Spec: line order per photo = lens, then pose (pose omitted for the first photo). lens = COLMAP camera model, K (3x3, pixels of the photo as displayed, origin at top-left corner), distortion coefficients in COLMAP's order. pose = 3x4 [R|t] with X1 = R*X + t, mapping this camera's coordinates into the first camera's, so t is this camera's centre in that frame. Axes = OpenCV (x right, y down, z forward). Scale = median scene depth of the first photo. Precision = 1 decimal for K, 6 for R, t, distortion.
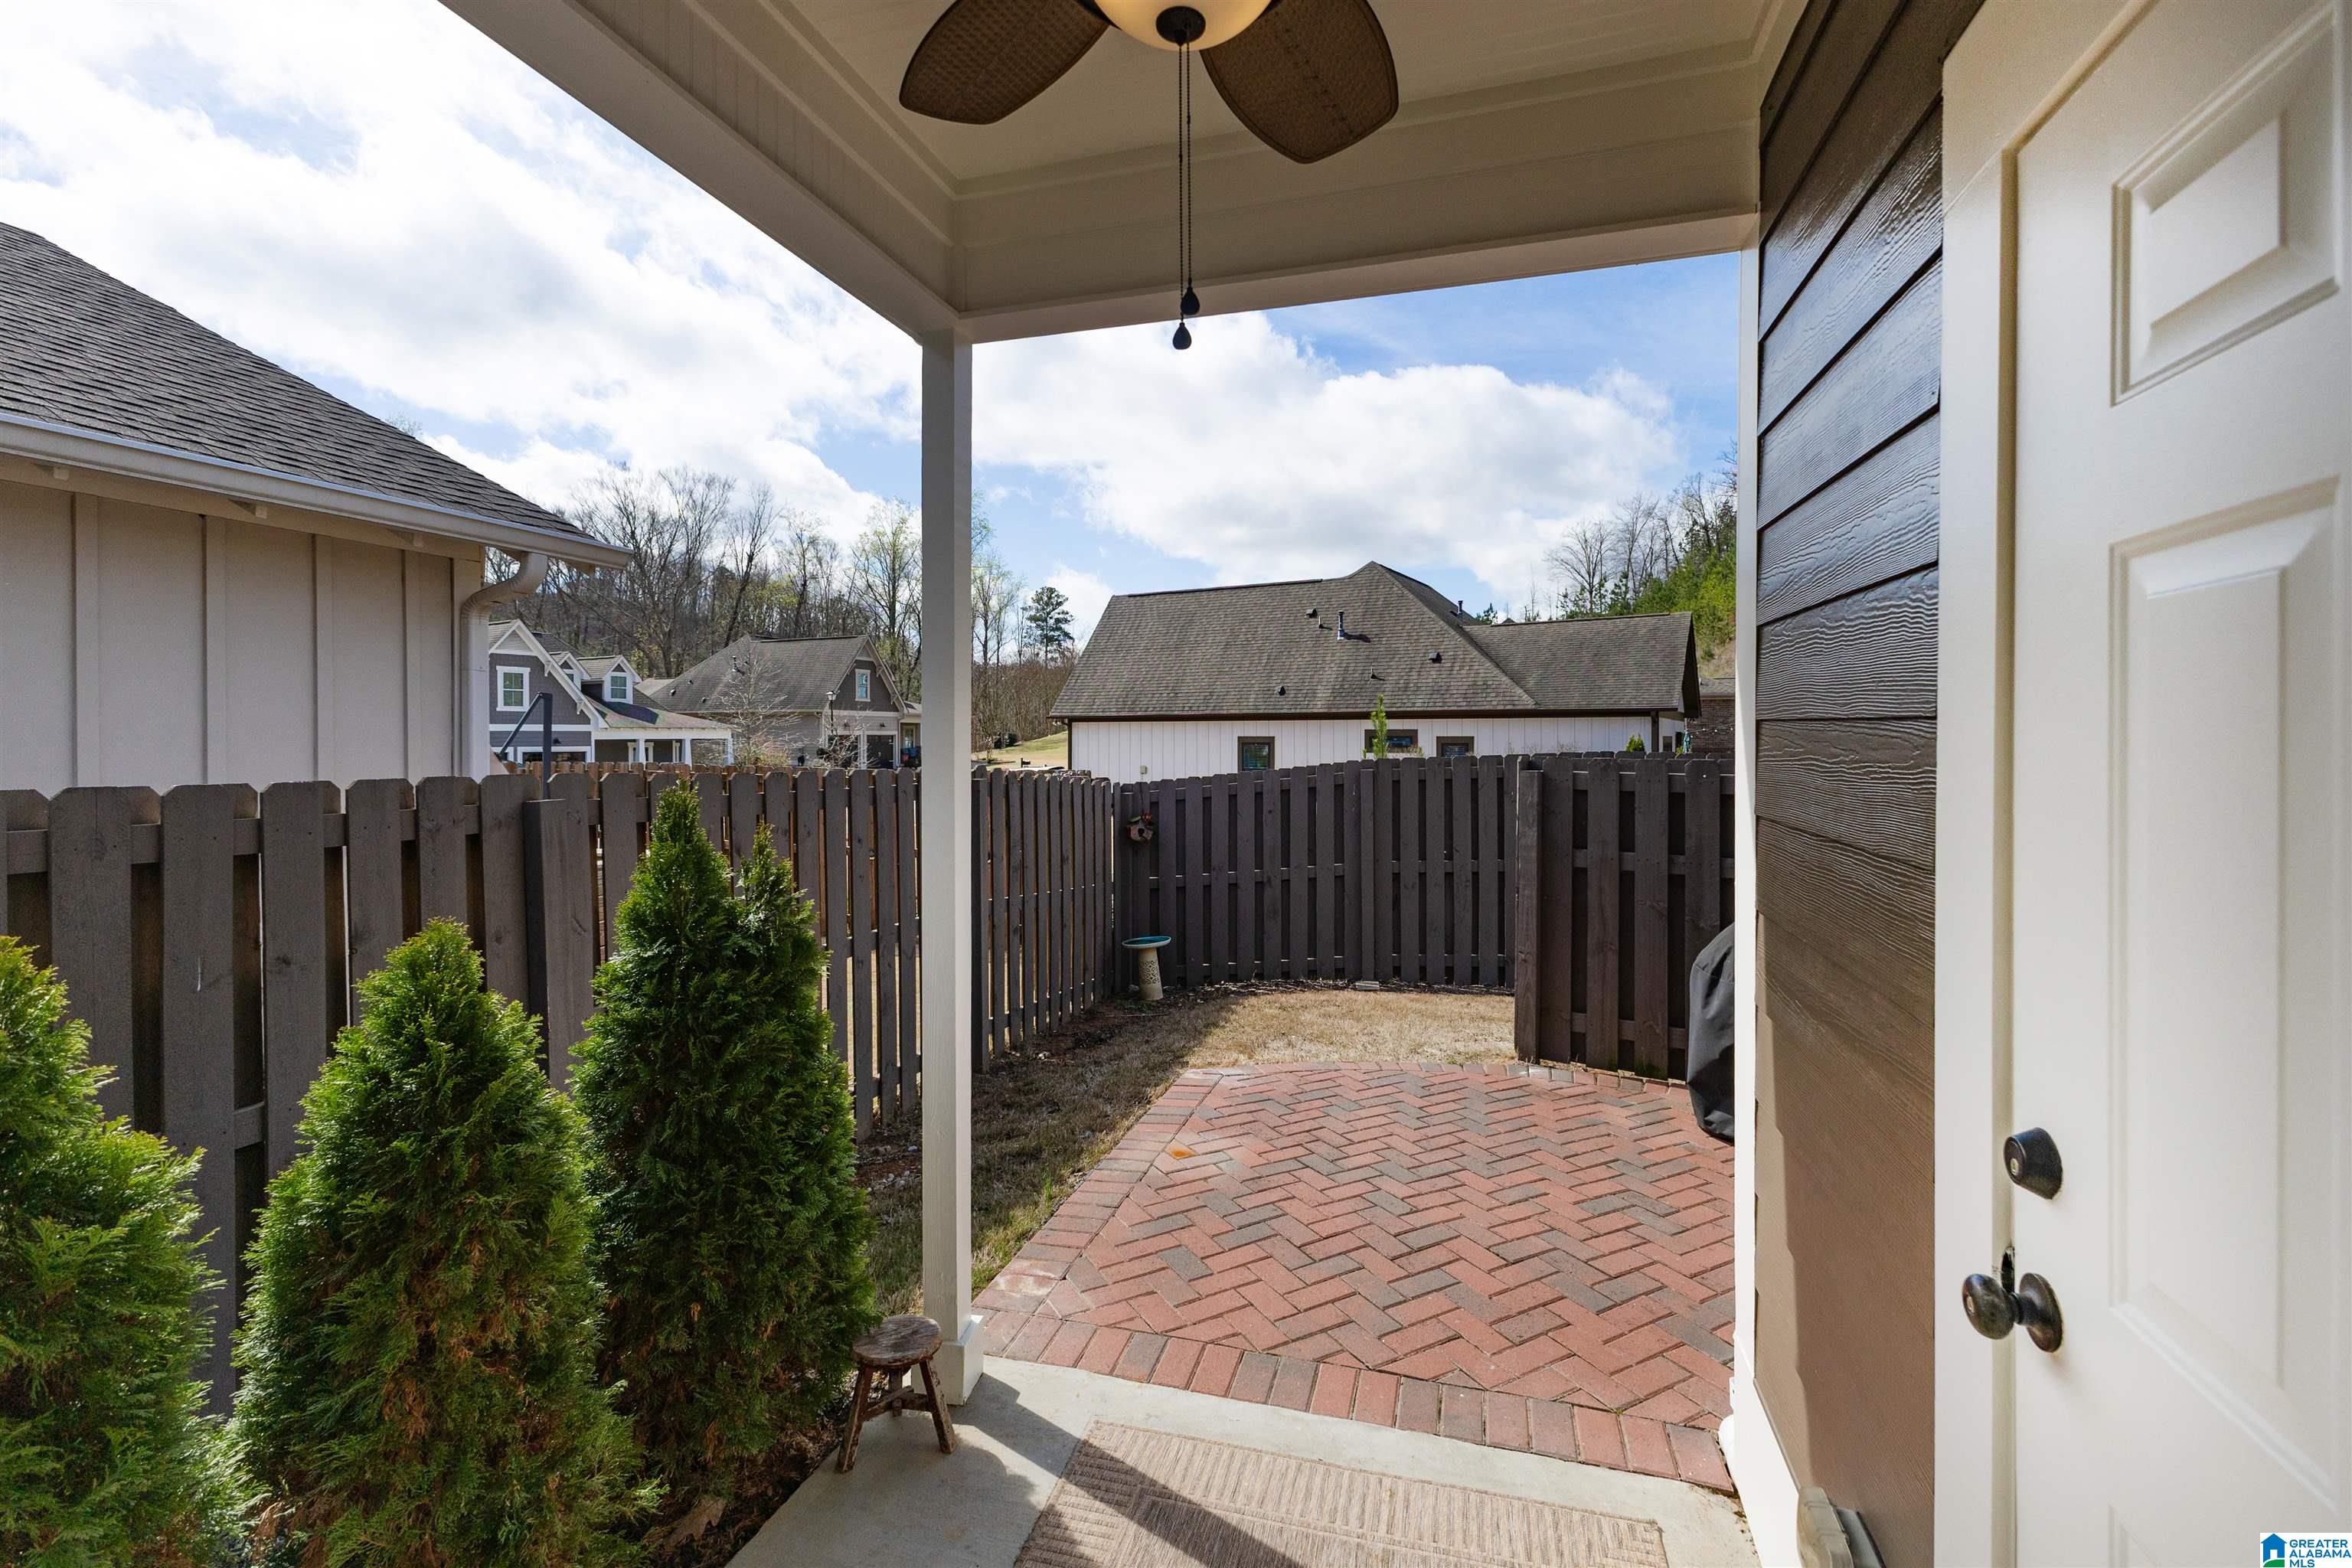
lens RADIAL K [[1008.6, 0, 1176.0], [0, 1008.6, 784.0], [0, 0, 1]] dist [0.001629, 0.000335]
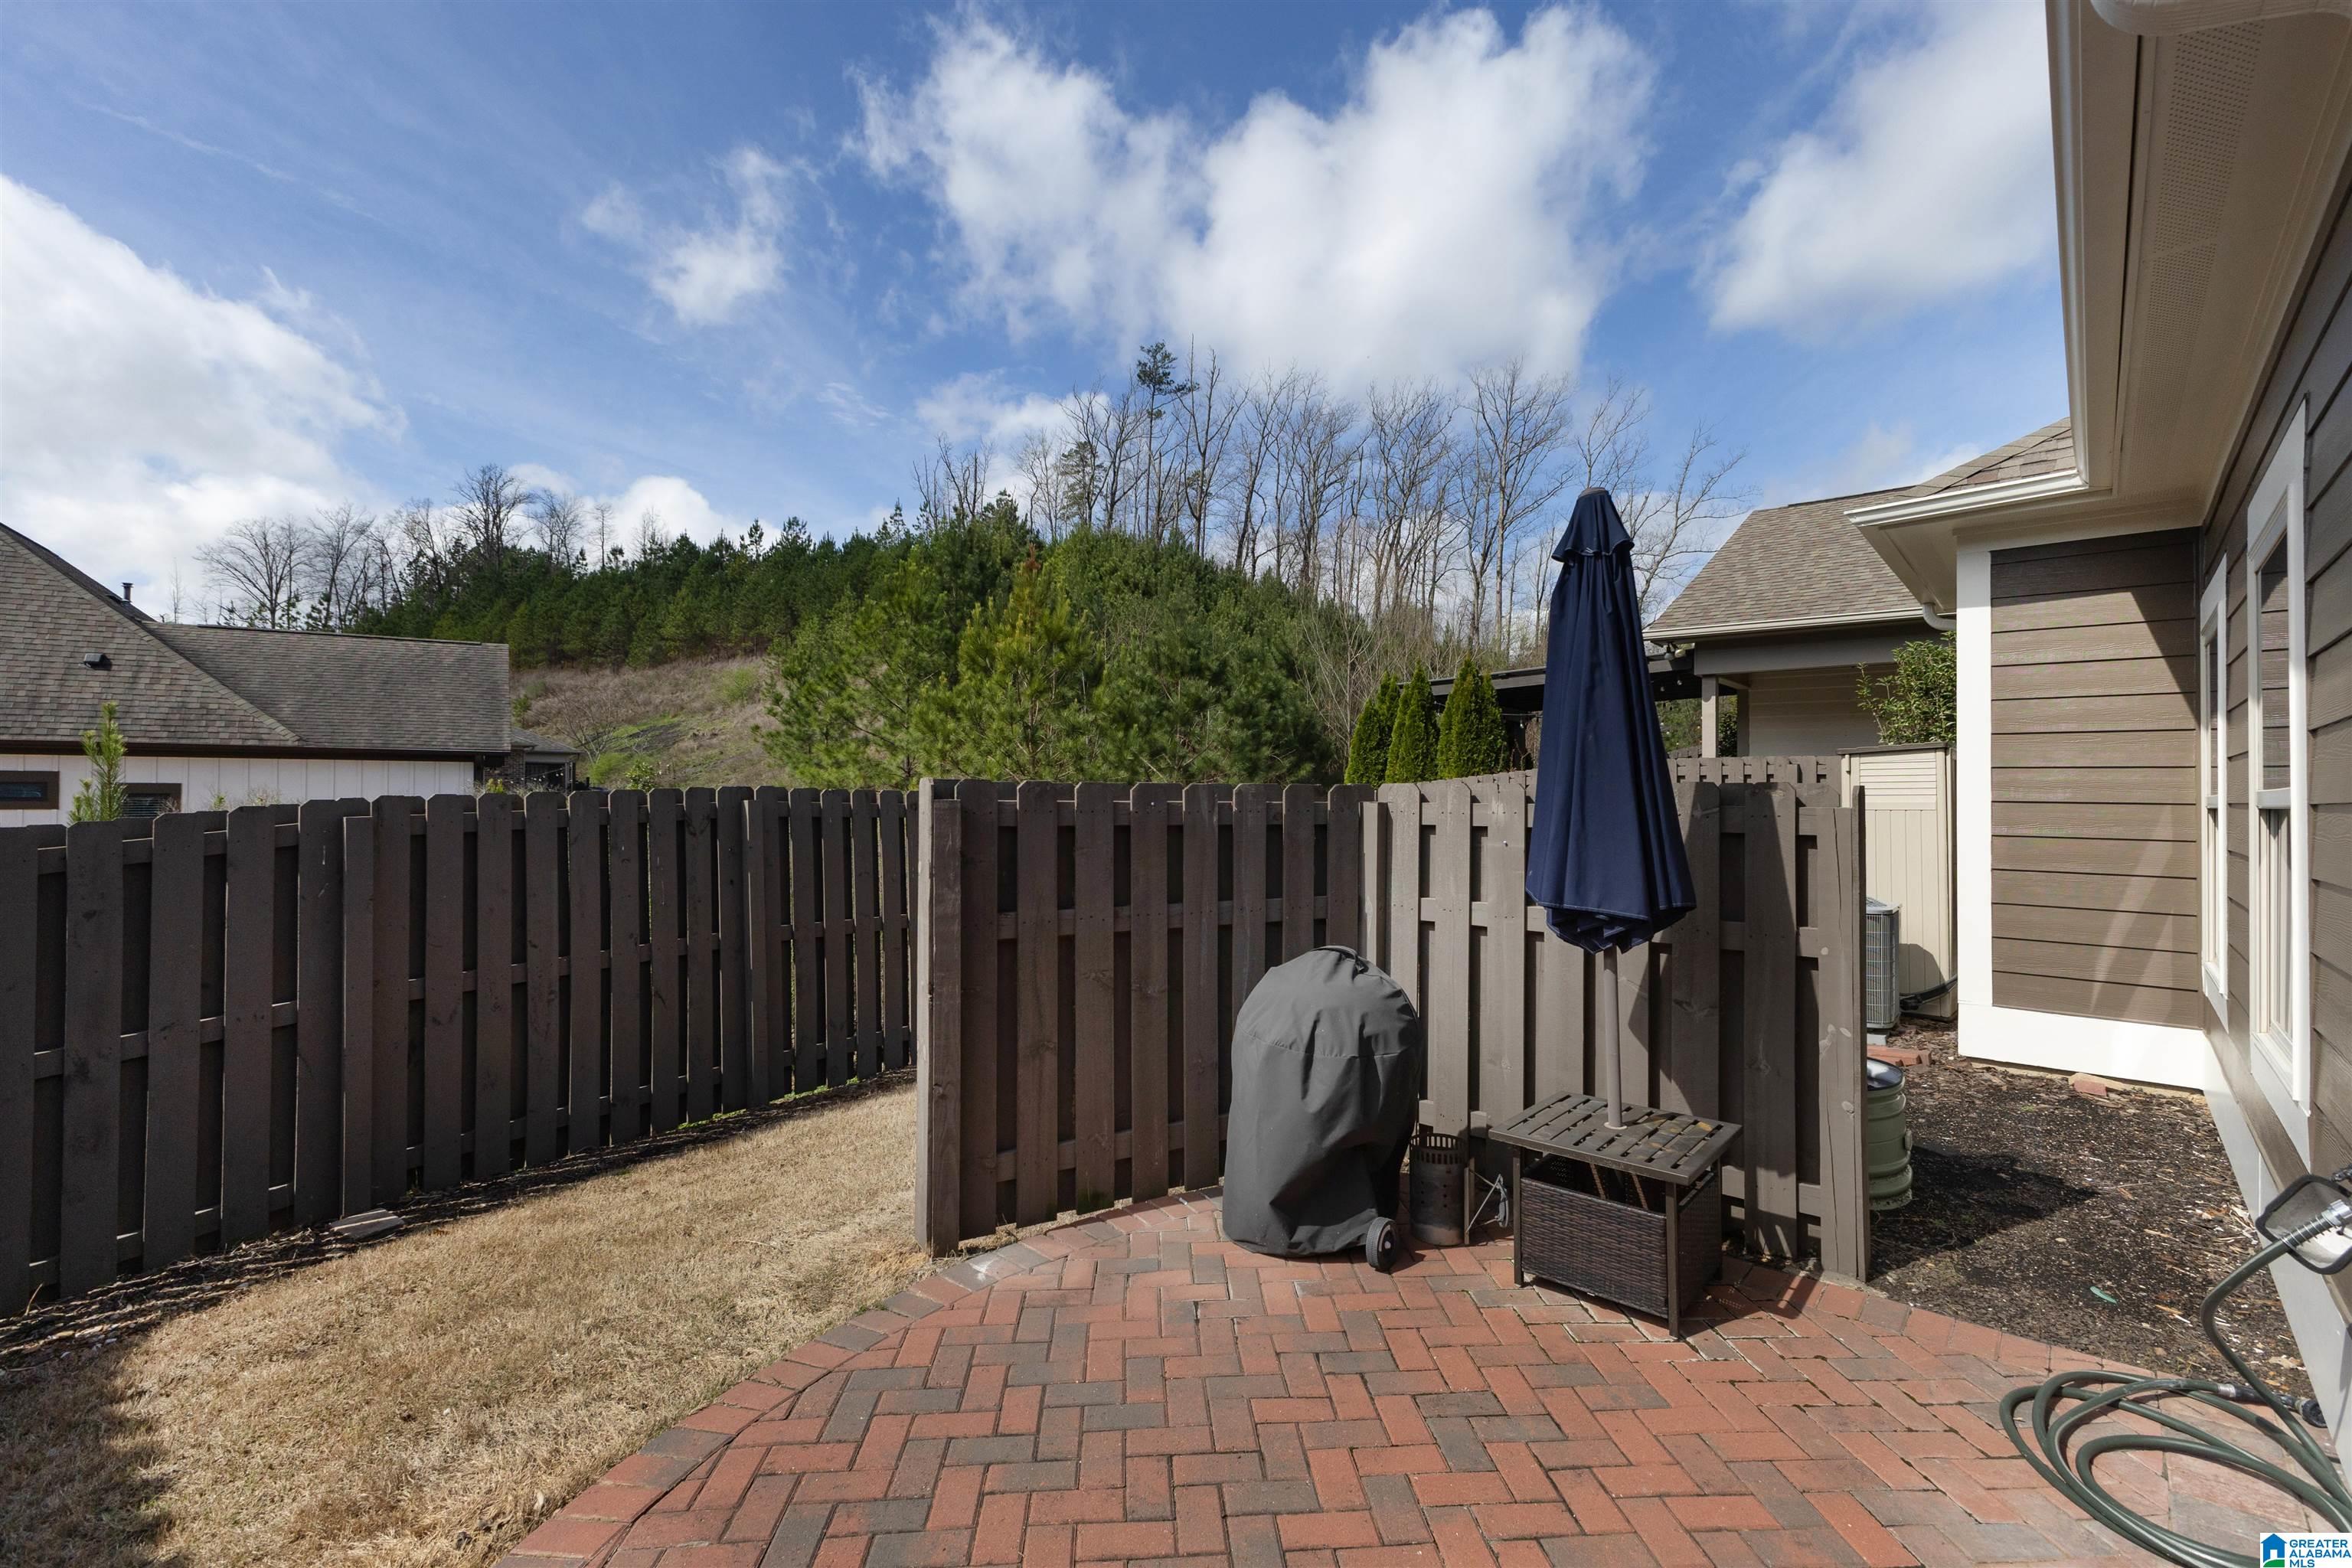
lens RADIAL K [[1008.6, 0, 1176.0], [0, 1008.6, 784.0], [0, 0, 1]] dist [0.001629, 0.000335]
pose [[0.429479, 0.012916, 0.902985, -0.034632], [0.037593, 0.998775, -0.032167, 0.000607], [-0.902294, 0.047761, 0.428467, 0.117687]]
